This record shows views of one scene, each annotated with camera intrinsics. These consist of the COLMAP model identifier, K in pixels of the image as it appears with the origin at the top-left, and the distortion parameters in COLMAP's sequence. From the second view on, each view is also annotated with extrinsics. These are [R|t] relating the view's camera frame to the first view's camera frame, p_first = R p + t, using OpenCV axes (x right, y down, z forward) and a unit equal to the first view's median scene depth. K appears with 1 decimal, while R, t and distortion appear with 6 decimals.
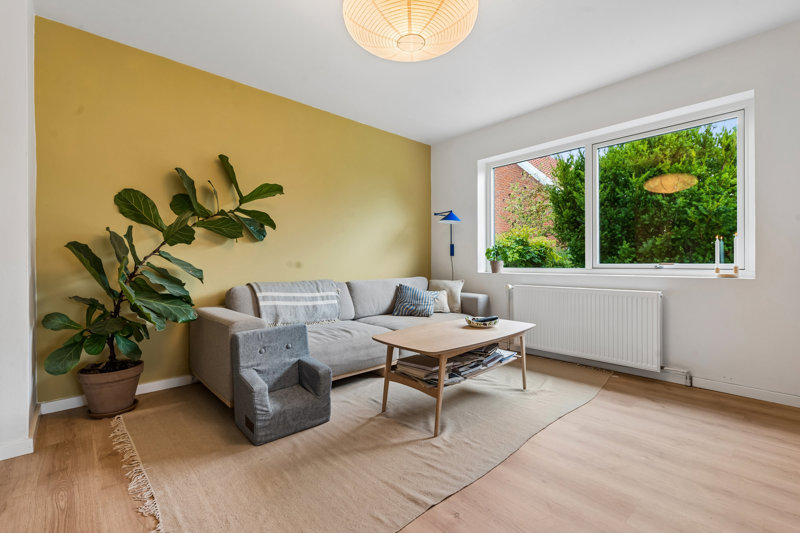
lens RADIAL K [[372.2, 0, 400.4], [0, 372.2, 262.4], [0, 0, 1]] dist [0.035444, 0.000121]
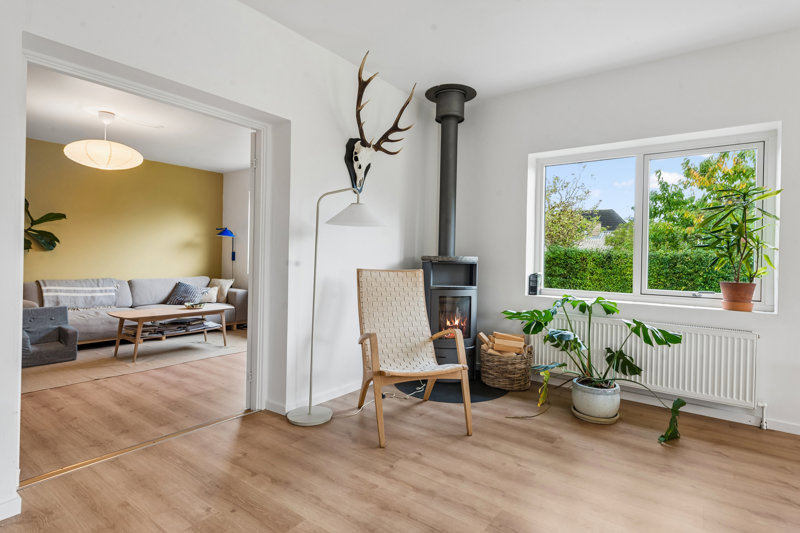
lens RADIAL K [[422.2, 0, 397.2], [0, 422.2, 259.1], [0, 0, 1]] dist [0.009906, -0.001189]
pose [[0.978615, 0.022690, 0.204443, 0.563110], [-0.024306, 0.999690, 0.005397, -0.062988], [-0.204257, -0.010251, 0.978864, -0.810969]]
